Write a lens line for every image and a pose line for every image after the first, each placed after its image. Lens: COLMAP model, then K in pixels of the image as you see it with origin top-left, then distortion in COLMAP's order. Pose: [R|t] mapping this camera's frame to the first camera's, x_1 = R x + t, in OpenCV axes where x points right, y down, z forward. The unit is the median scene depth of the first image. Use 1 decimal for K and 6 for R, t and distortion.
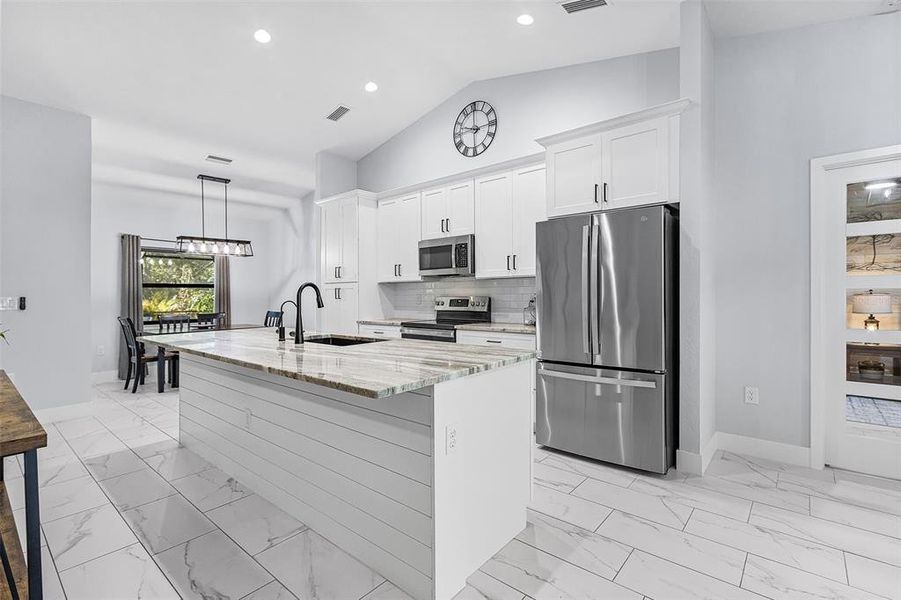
lens RADIAL K [[418.3, 0, 449.6], [0, 418.3, 292.7], [0, 0, 1]] dist [0.001570, 0.000423]
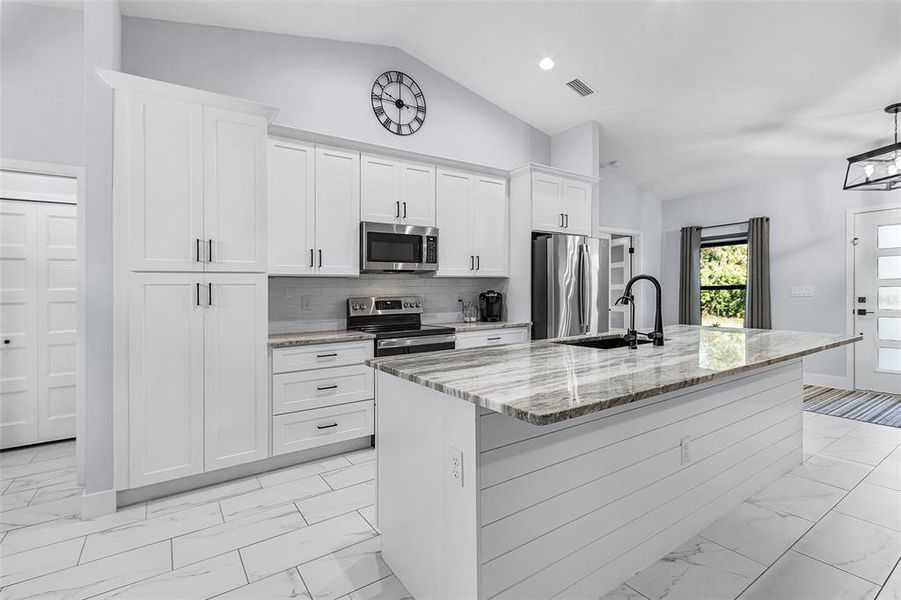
lens RADIAL K [[418.3, 0, 449.6], [0, 418.3, 292.7], [0, 0, 1]] dist [0.001570, 0.000423]
pose [[0.262255, 0.003885, 0.964991, -0.748679], [0.010910, 0.999916, -0.006990, 0.007396], [-0.964937, 0.012361, 0.262190, 0.679284]]
